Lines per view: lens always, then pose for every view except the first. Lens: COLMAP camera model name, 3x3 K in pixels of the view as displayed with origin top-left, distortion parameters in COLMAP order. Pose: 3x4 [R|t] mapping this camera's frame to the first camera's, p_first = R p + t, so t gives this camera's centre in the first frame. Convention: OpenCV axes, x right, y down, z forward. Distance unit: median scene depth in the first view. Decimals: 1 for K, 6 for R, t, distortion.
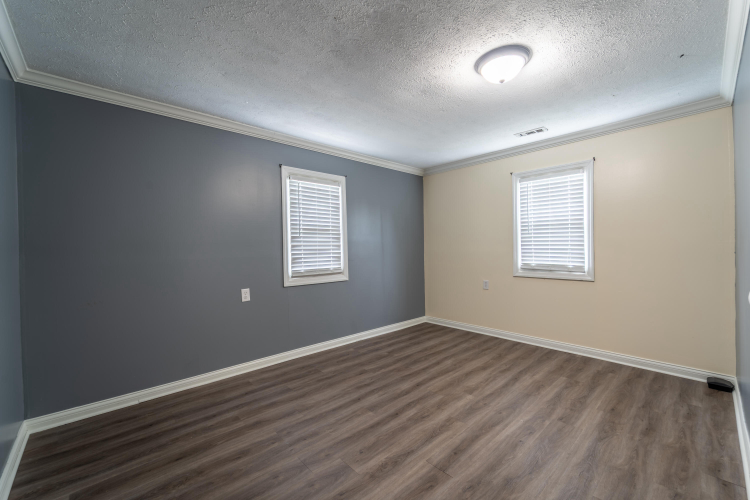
lens RADIAL K [[304.0, 0, 377.4], [0, 304.0, 251.9], [0, 0, 1]] dist [0.002680, -0.000724]
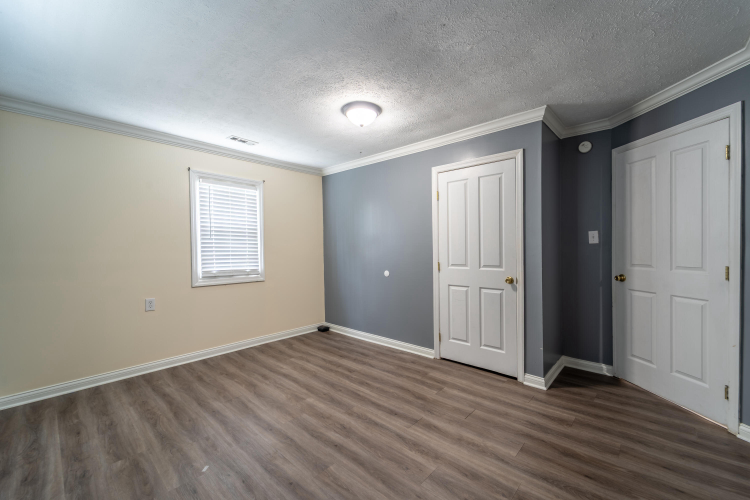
lens RADIAL K [[304.0, 0, 377.4], [0, 304.0, 251.9], [0, 0, 1]] dist [0.002680, -0.000724]
pose [[-0.087325, 0.003968, 0.996172, -0.547425], [0.028122, 0.999603, -0.001517, -0.005357], [-0.995783, 0.027882, -0.087402, 0.643794]]
